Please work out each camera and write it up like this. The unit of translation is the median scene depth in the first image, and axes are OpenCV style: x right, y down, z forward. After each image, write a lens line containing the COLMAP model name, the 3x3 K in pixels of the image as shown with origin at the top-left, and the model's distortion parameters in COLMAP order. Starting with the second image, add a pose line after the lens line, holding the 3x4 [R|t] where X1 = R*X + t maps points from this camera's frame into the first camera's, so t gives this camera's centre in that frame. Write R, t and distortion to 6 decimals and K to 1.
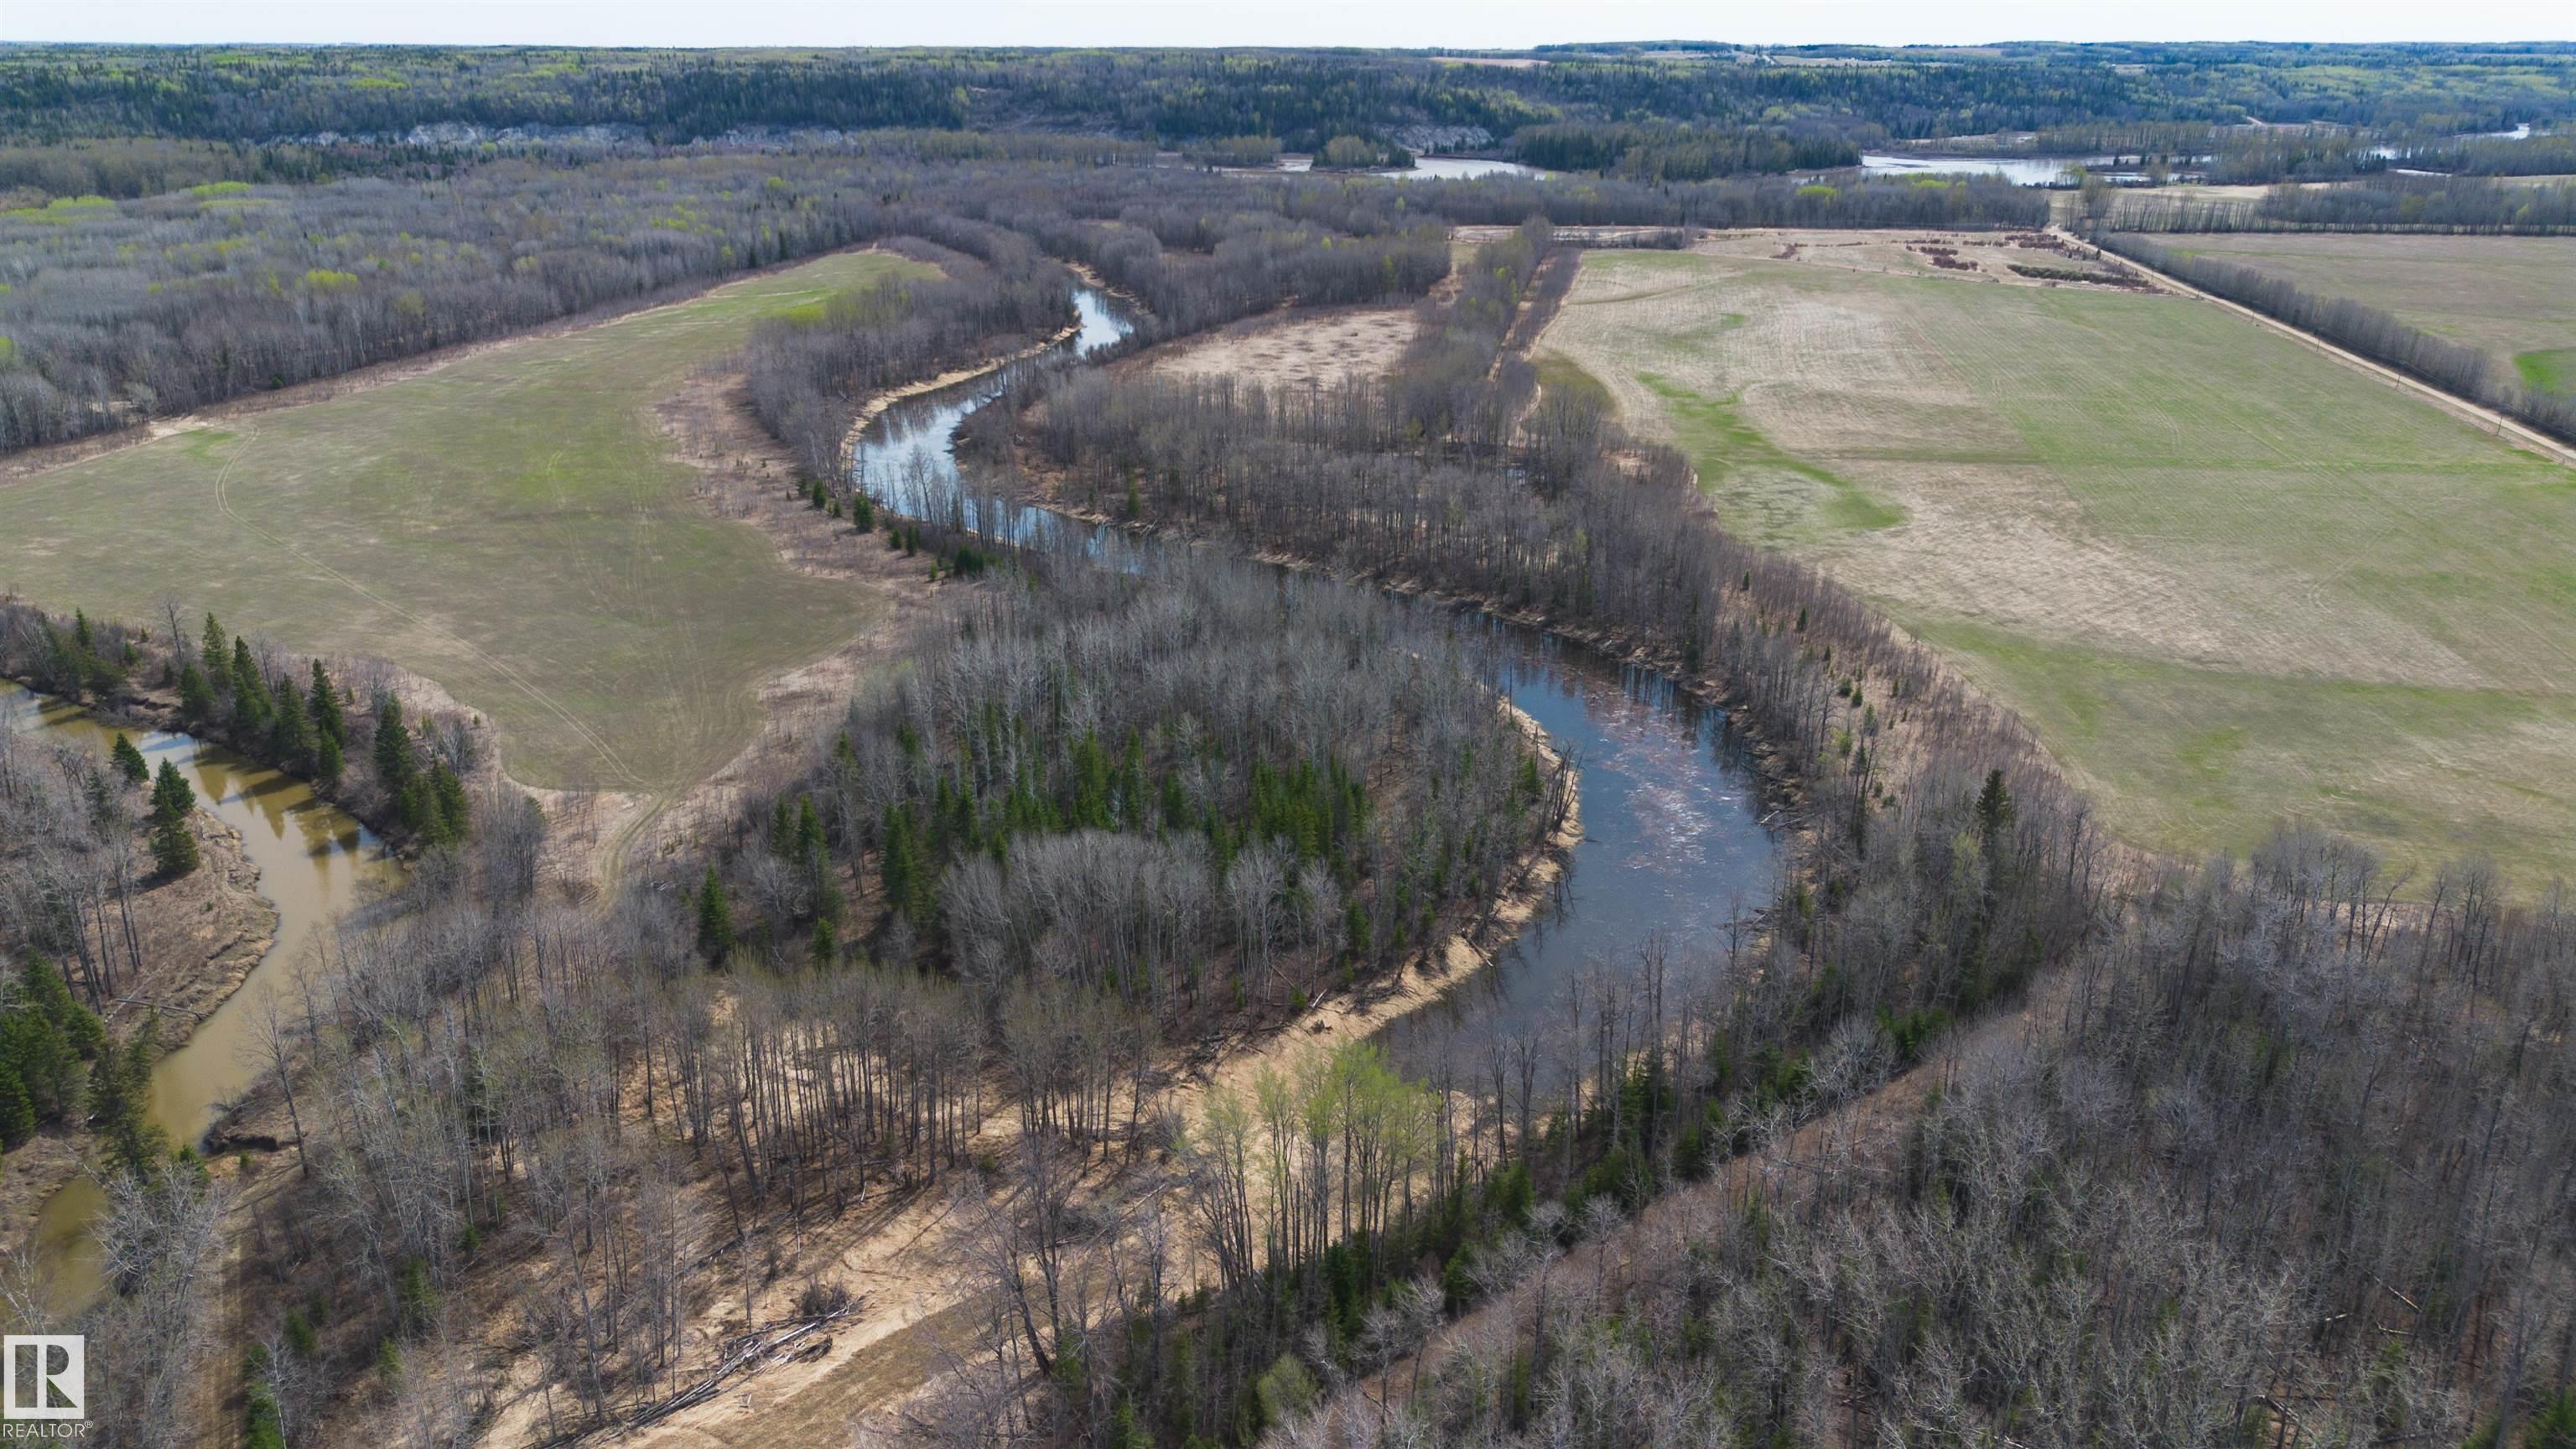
lens RADIAL K [[1843.1, 0, 1283.2], [0, 1843.1, 729.2], [0, 0, 1]] dist [0.066577, -0.051849]
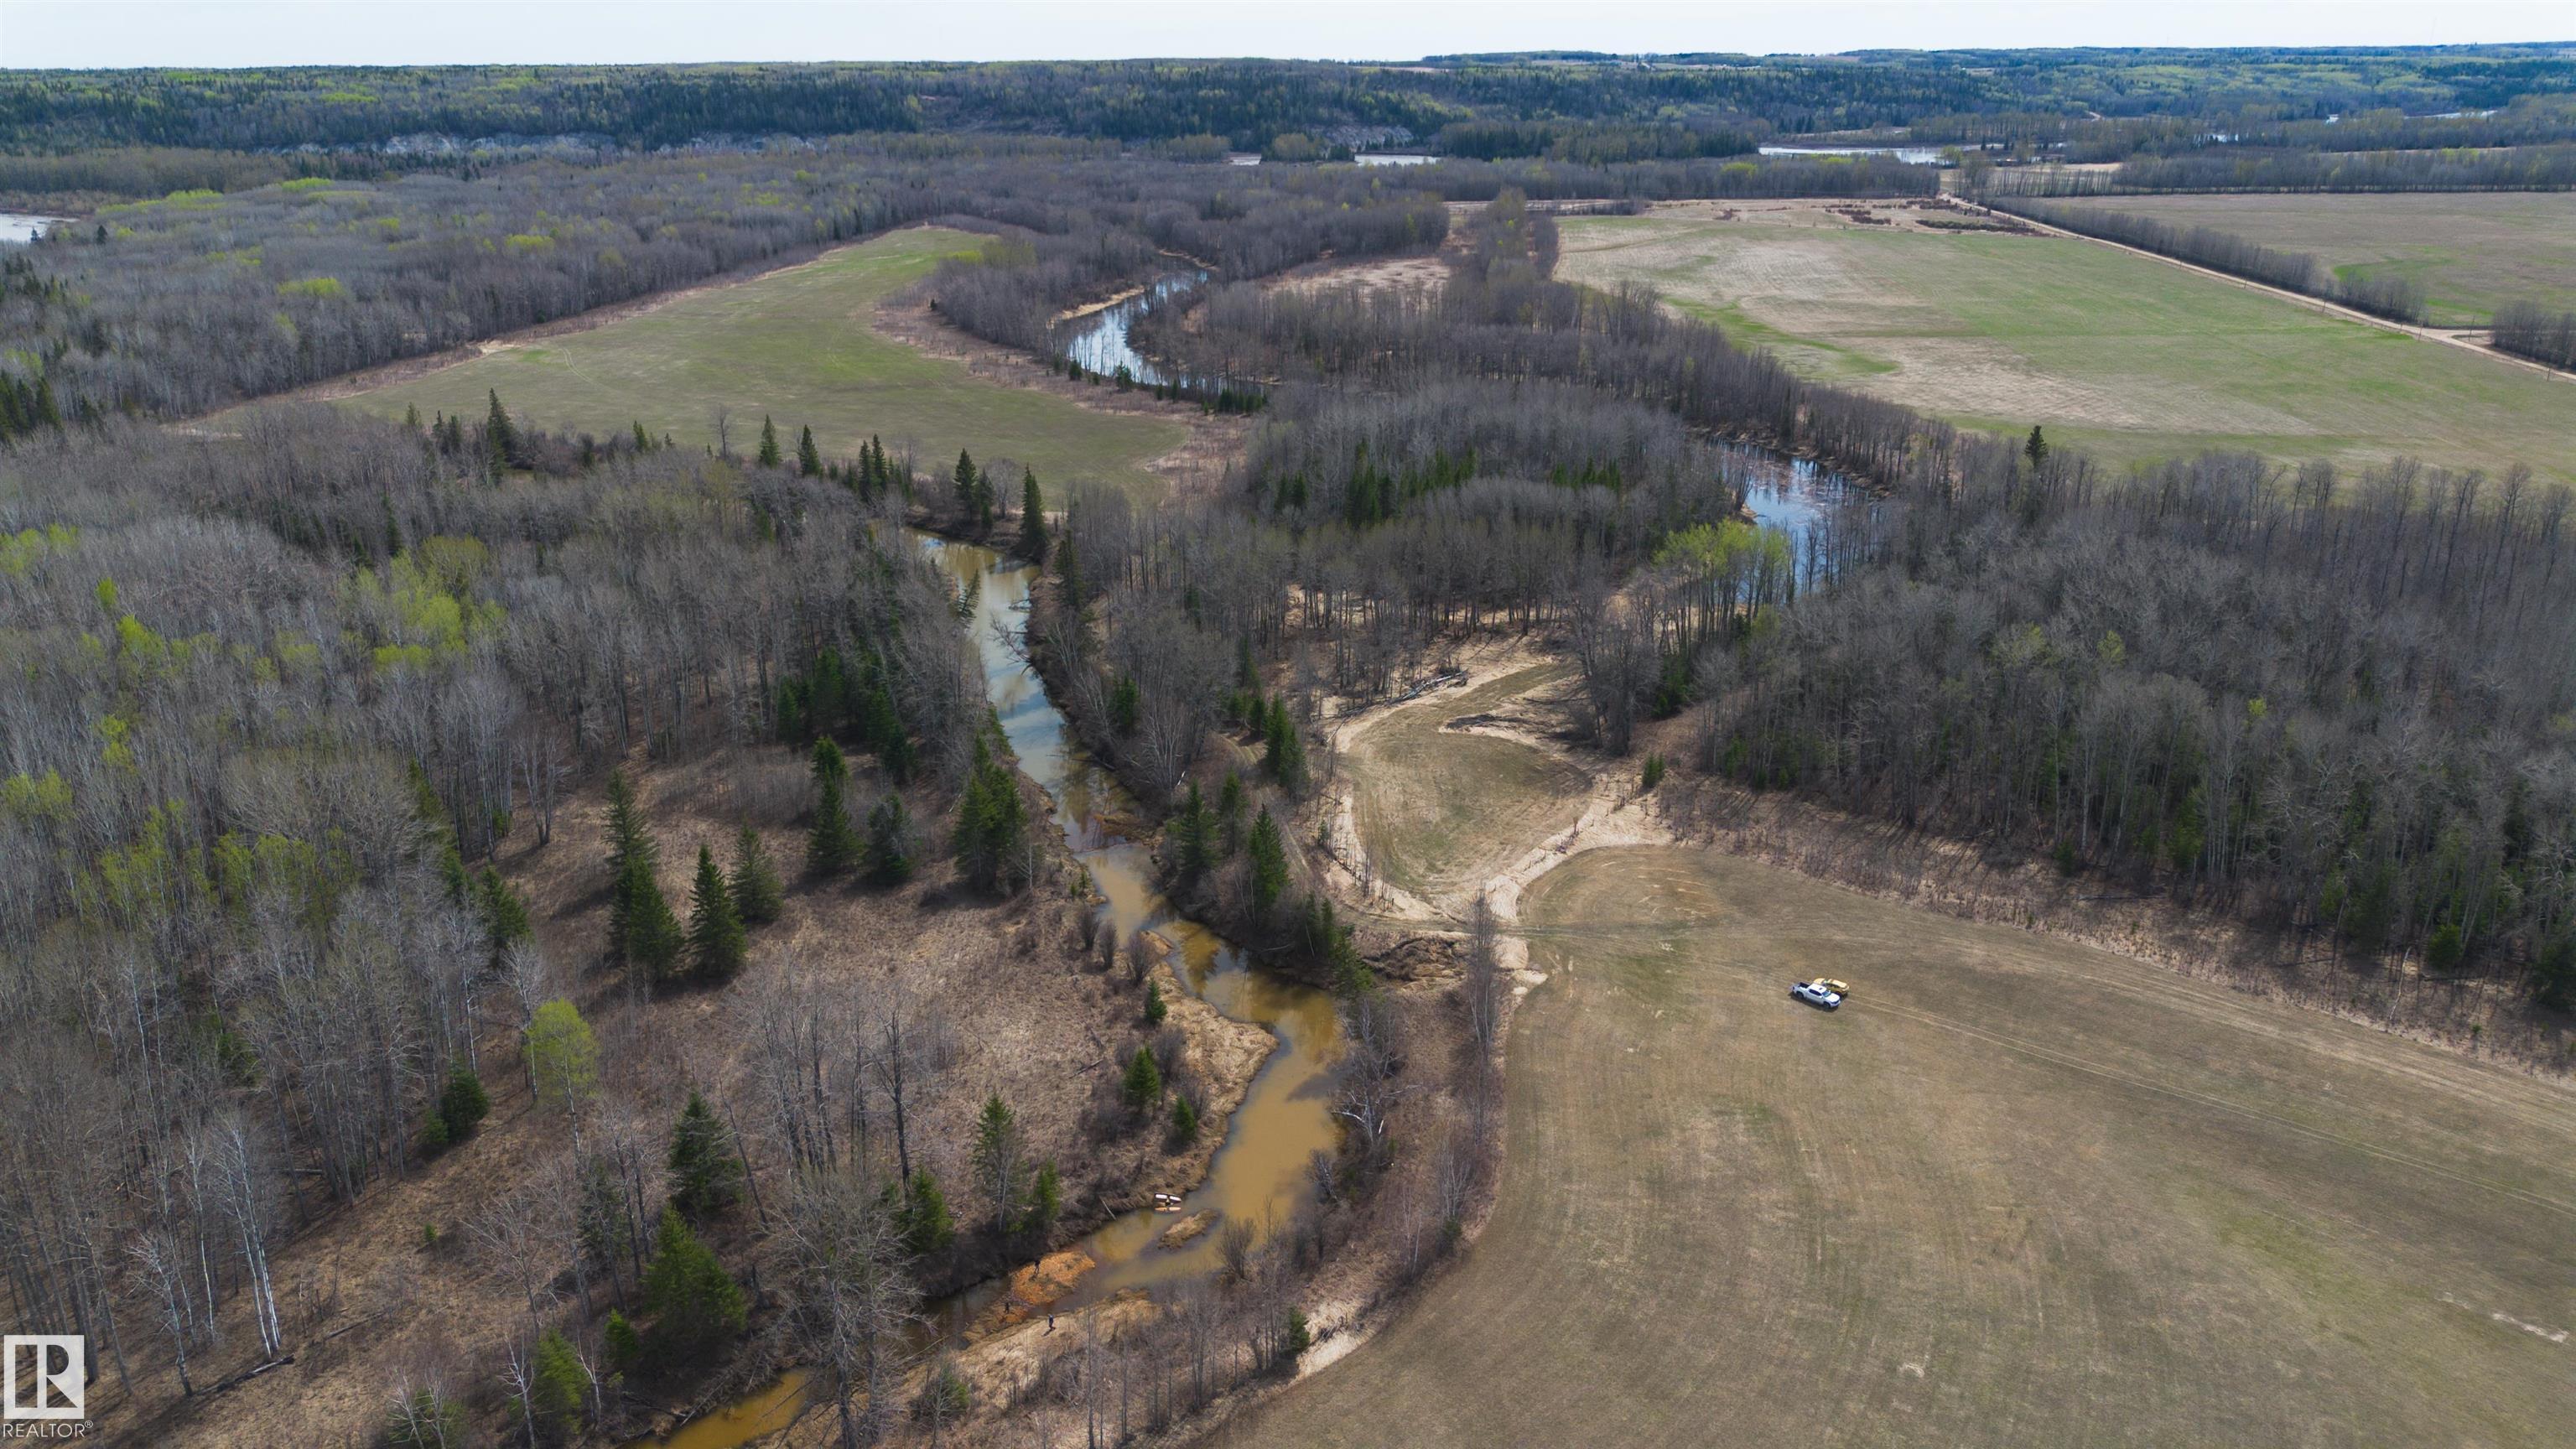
lens RADIAL K [[1843.1, 0, 1283.2], [0, 1843.1, 729.2], [0, 0, 1]] dist [0.066577, -0.051849]
pose [[0.997427, -0.033570, 0.063338, -0.052974], [0.034135, 0.999386, -0.007861, 0.037763], [-0.063035, 0.010003, 0.997961, -0.080137]]
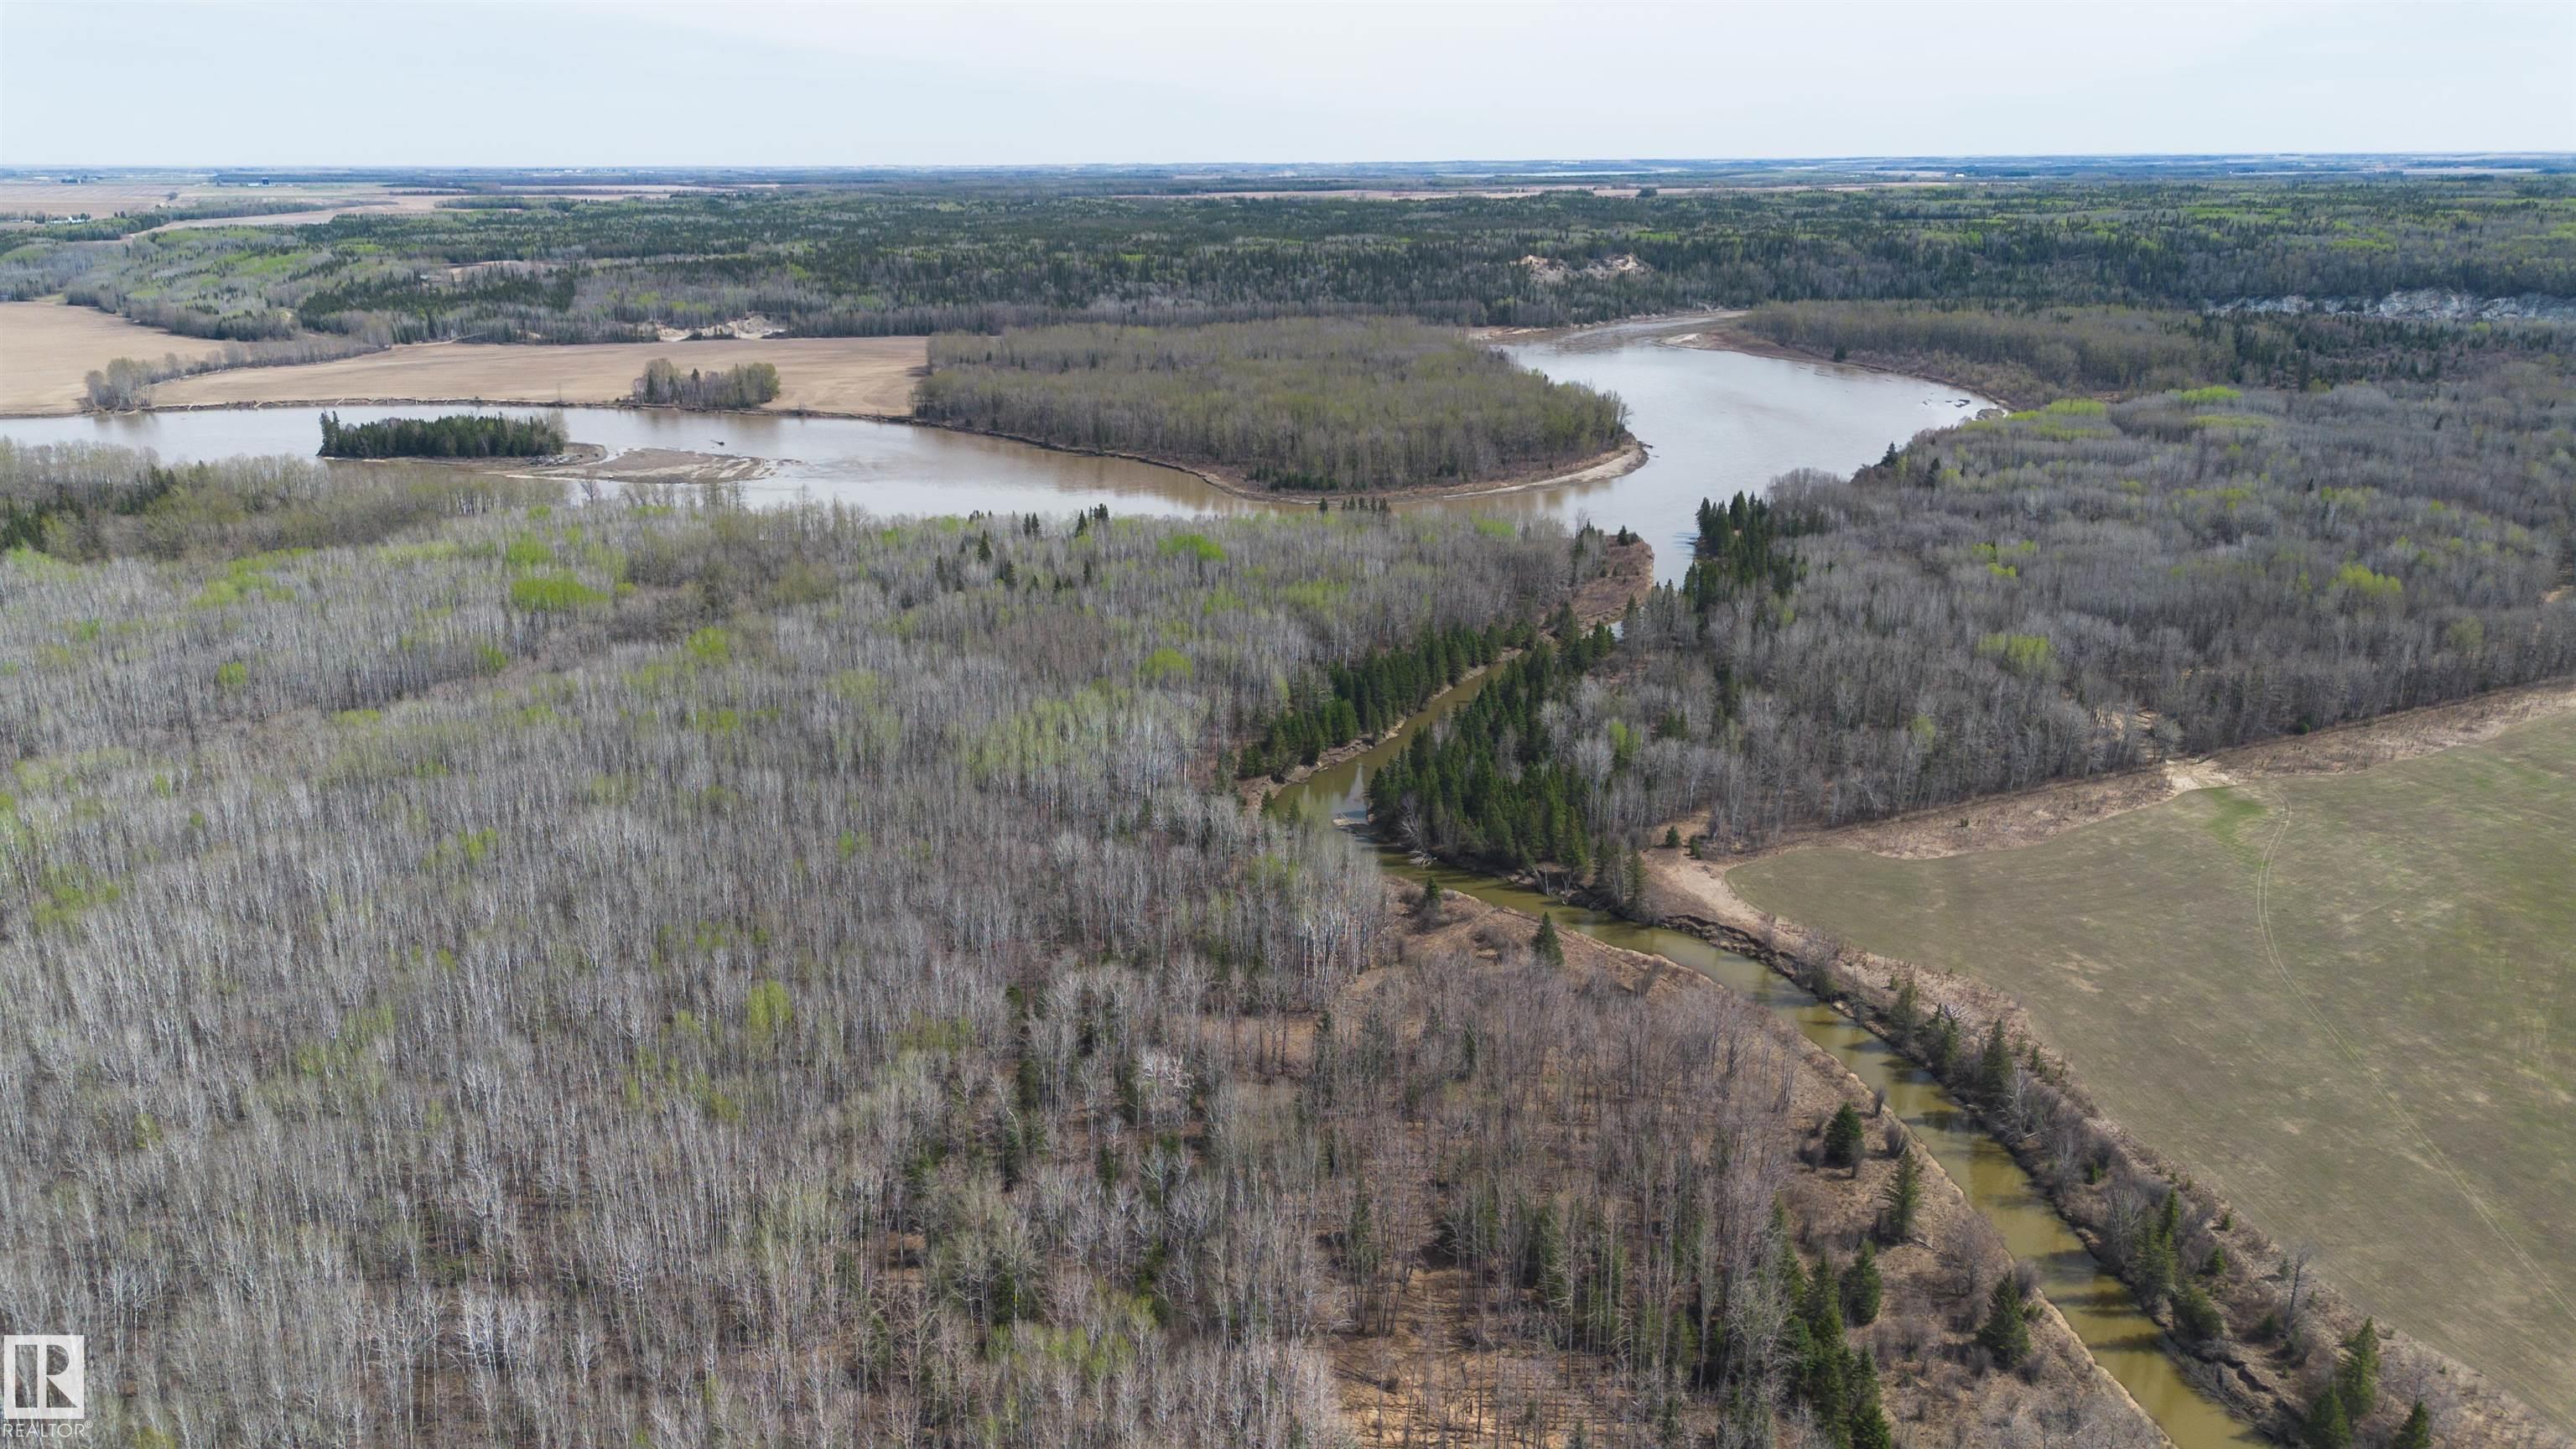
lens RADIAL K [[1880.1, 0, 1288.0], [0, 1880.1, 724.5], [0, 0, 1]] dist [0.060907, -0.056388]
pose [[0.622356, 0.225014, -0.749694, -0.060325], [-0.267260, 0.961316, 0.066665, -0.042790], [0.735693, 0.158874, 0.658418, 0.024754]]
